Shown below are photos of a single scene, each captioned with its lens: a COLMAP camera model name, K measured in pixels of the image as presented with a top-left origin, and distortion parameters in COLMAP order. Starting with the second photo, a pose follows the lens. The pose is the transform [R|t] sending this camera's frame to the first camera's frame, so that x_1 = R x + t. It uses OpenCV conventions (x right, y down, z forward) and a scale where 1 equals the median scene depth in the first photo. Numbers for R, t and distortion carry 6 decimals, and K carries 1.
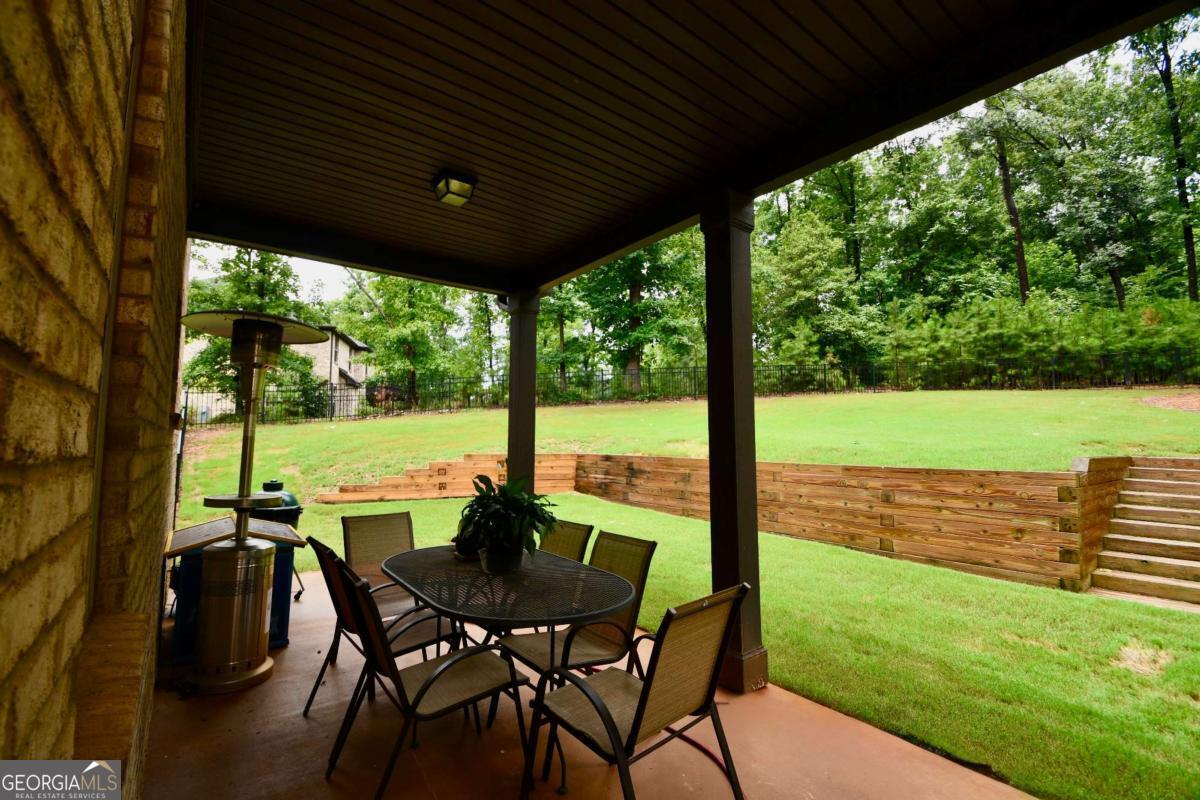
lens RADIAL K [[521.6, 0, 588.7], [0, 521.6, 401.7], [0, 0, 1]] dist [0.011289, -0.016570]
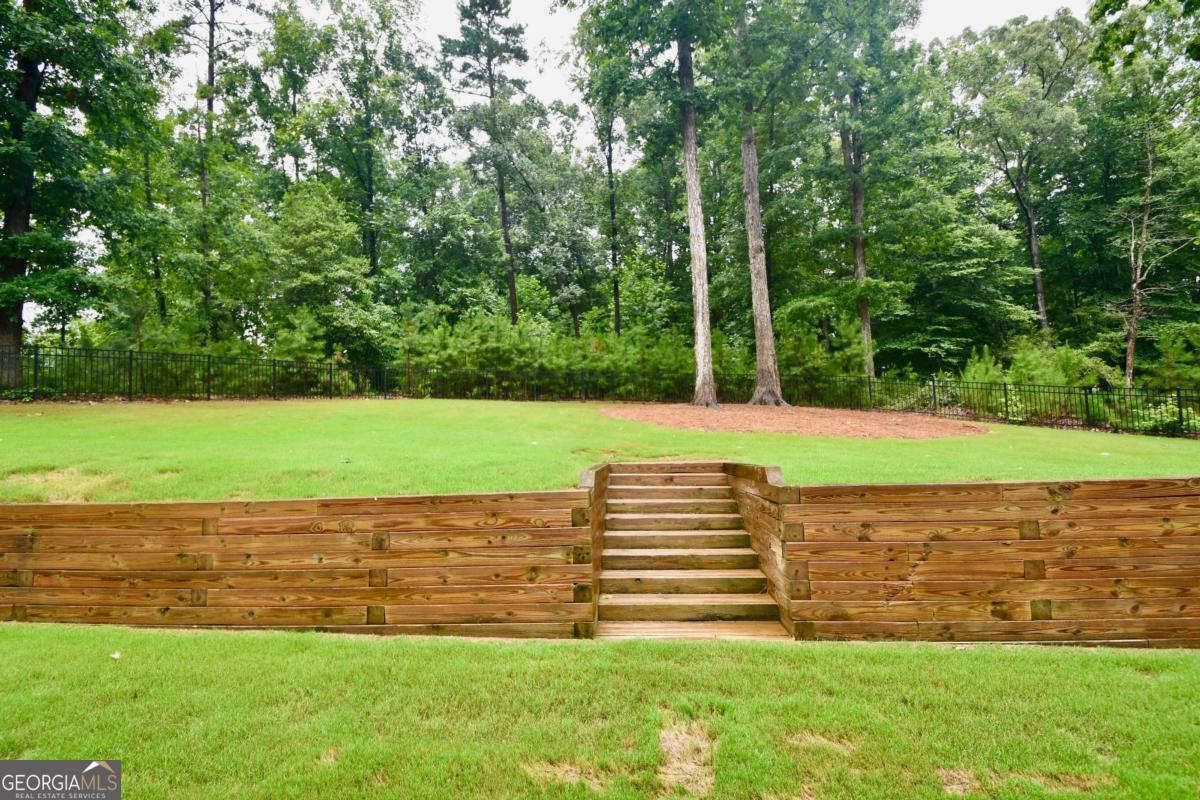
lens RADIAL K [[560.7, 0, 587.9], [0, 560.7, 399.1], [0, 0, 1]] dist [0.005829, -0.012564]
pose [[0.667913, 0.034226, 0.743452, 0.063934], [-0.019286, 0.999402, -0.028683, 0.003812], [-0.743990, 0.004820, 0.668174, 0.097738]]
